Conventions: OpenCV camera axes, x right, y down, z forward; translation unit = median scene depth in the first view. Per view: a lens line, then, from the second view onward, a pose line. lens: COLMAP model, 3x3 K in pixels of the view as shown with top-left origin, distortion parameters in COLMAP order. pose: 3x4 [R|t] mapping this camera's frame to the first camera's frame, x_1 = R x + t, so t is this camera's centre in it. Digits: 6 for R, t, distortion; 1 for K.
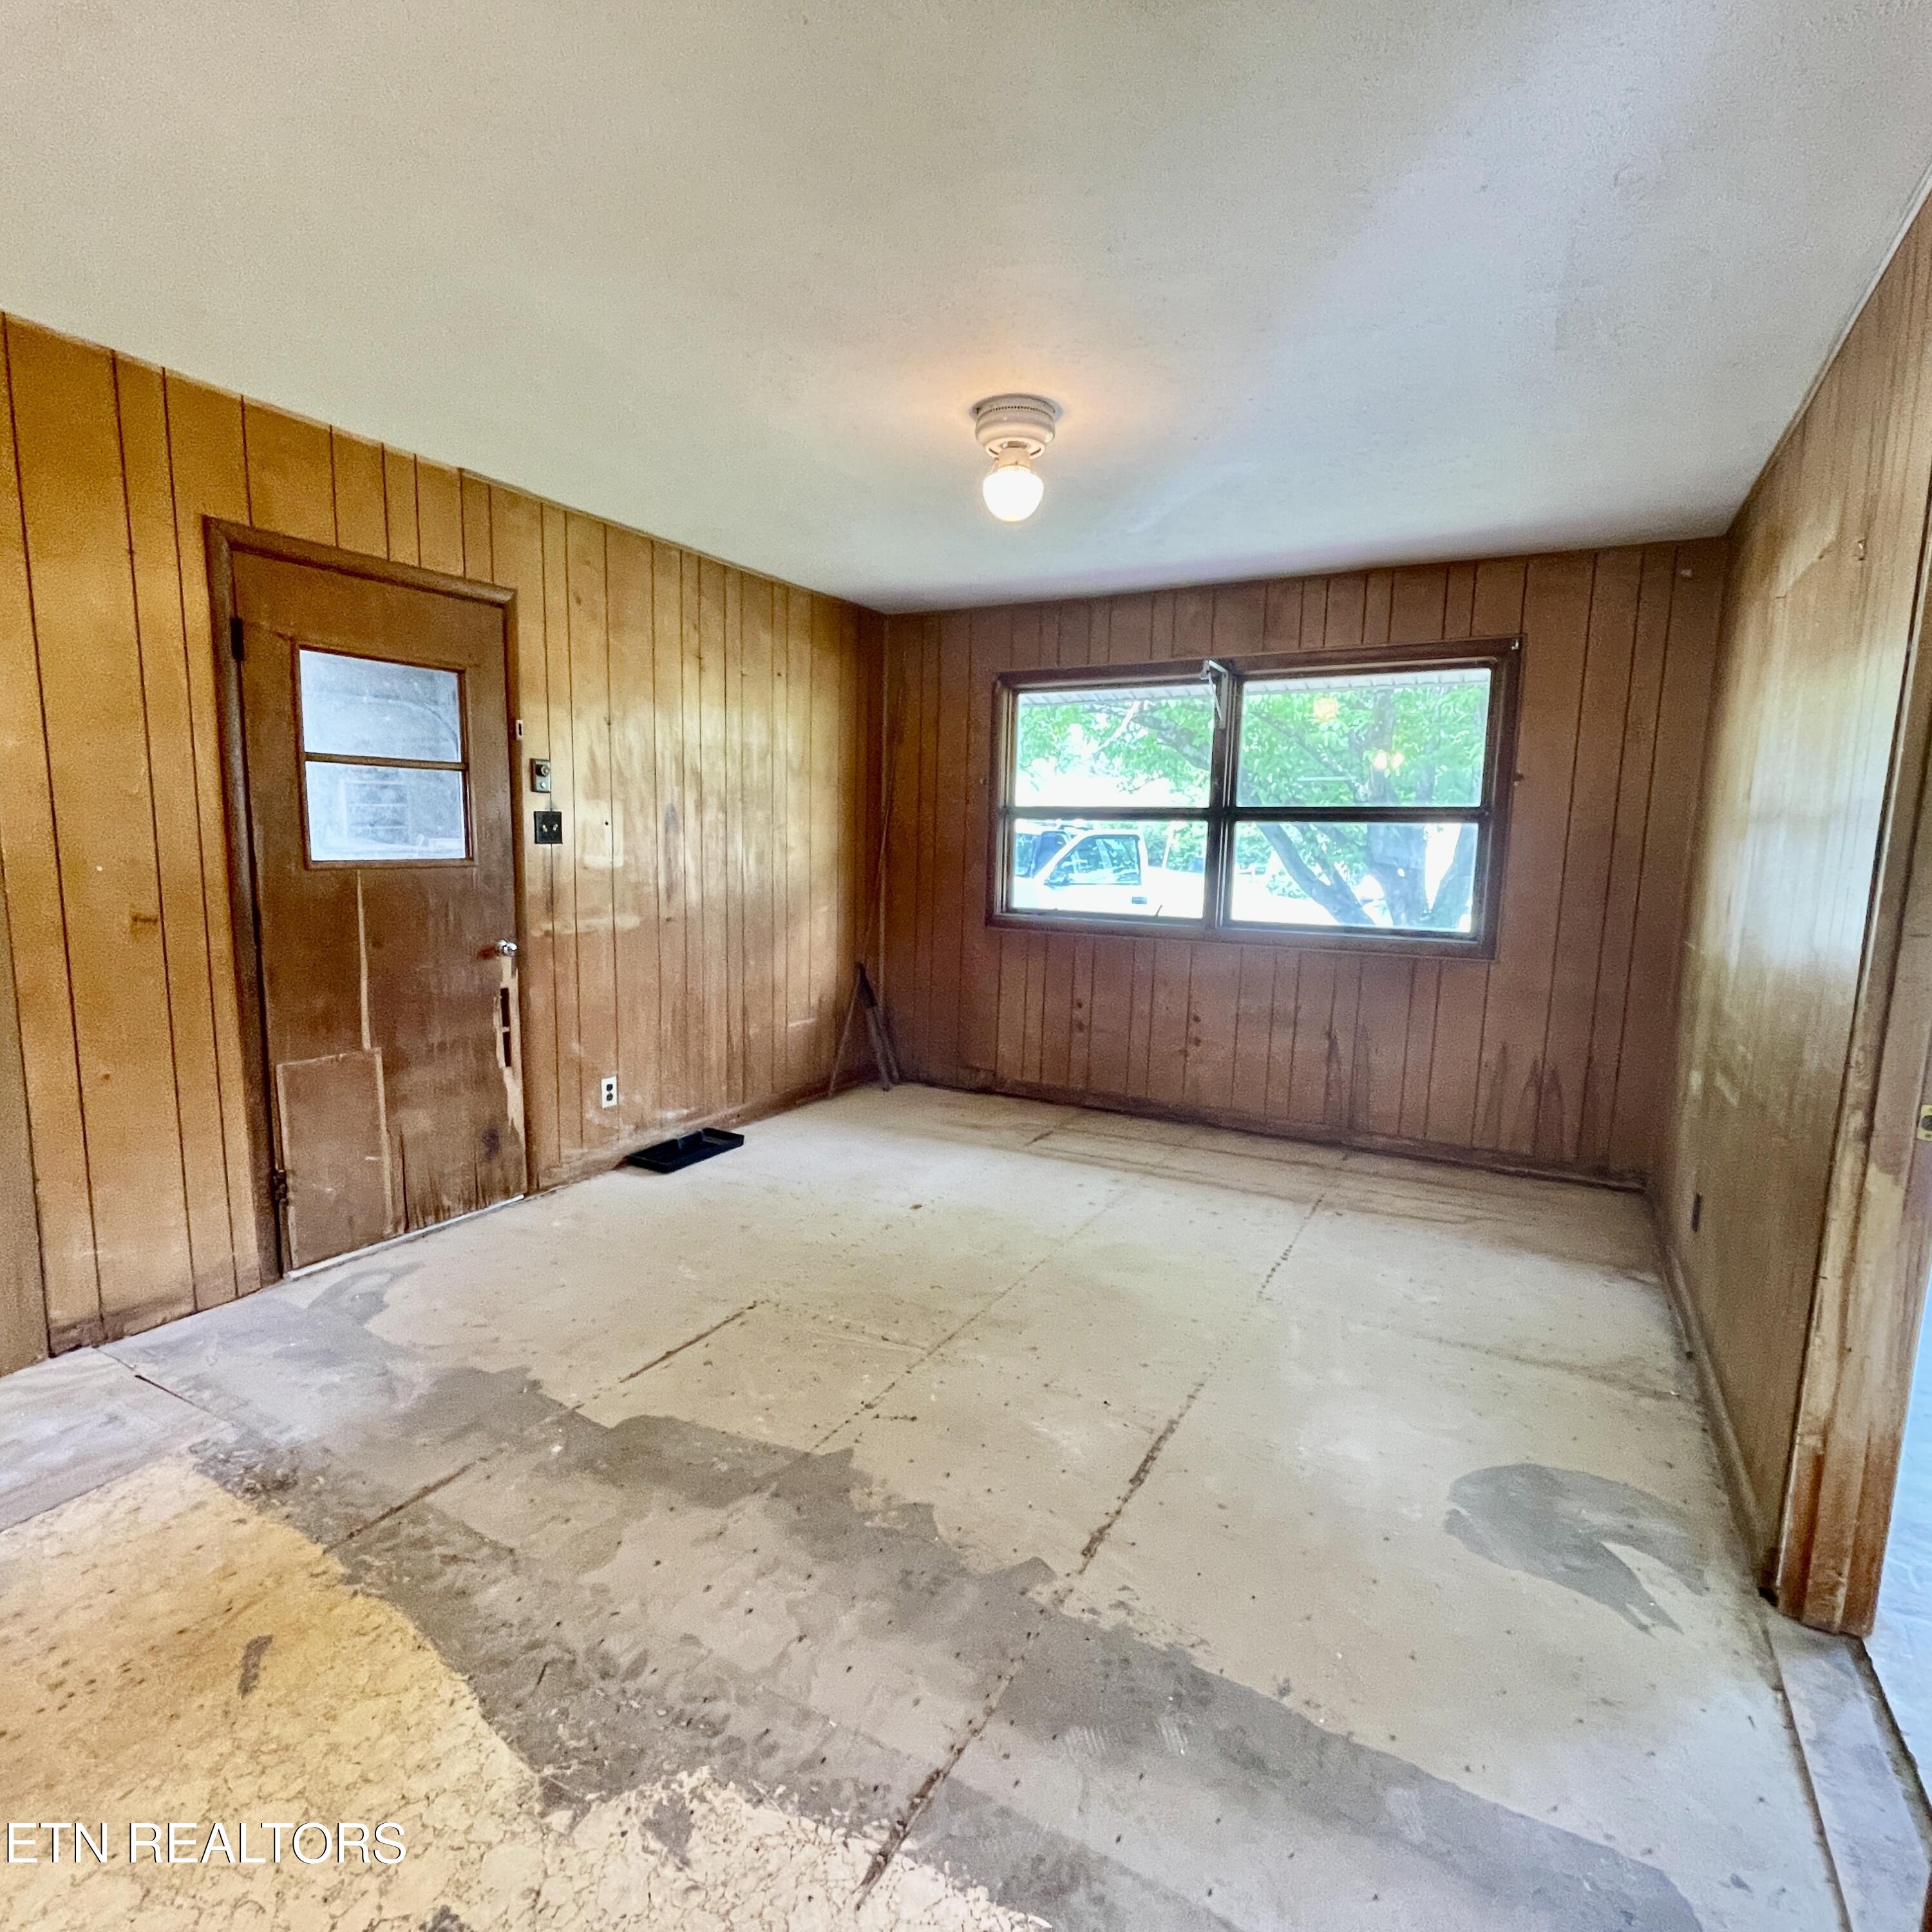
lens RADIAL K [[1014.4, 0, 966.0], [0, 1014.4, 966.0], [0, 0, 1]] dist [-0.001066, -0.000154]
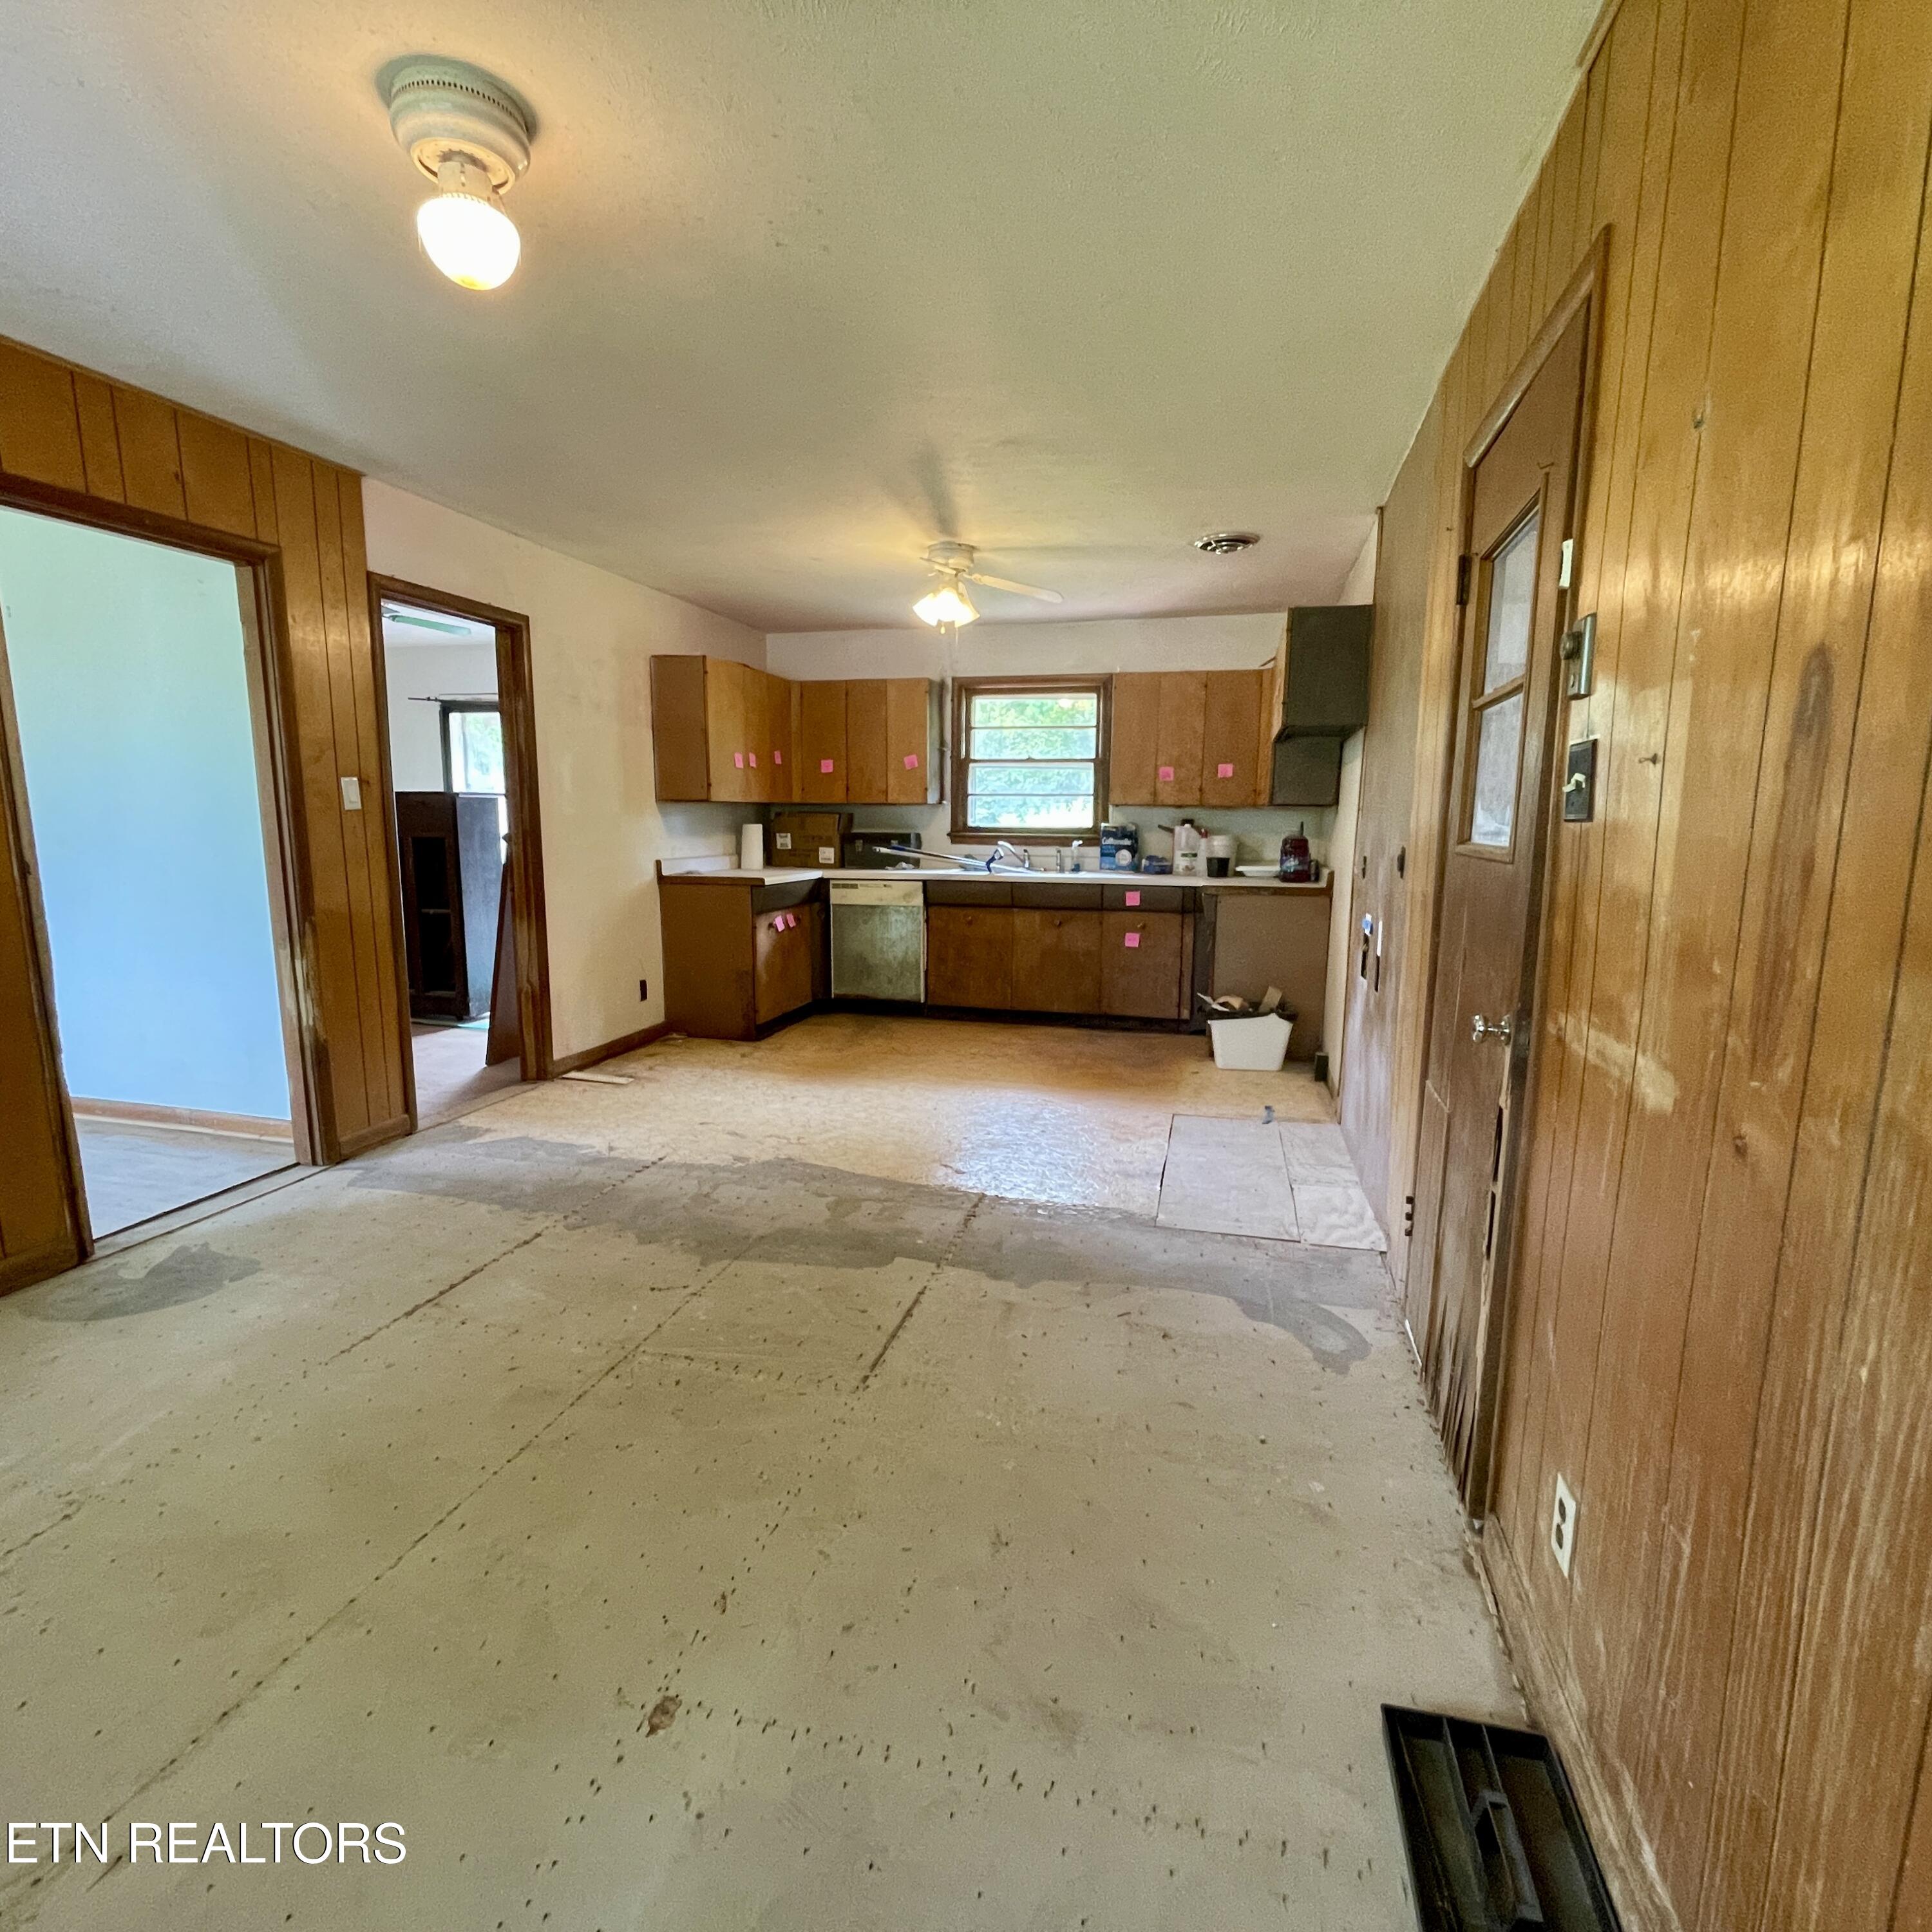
lens RADIAL K [[1014.4, 0, 966.0], [0, 1014.4, 966.0], [0, 0, 1]] dist [-0.001066, -0.000154]
pose [[-0.965996, 0.013067, -0.258228, -0.114359], [-0.059581, 0.960595, 0.271492, -0.280181], [0.251600, 0.277646, -0.927152, 2.288930]]
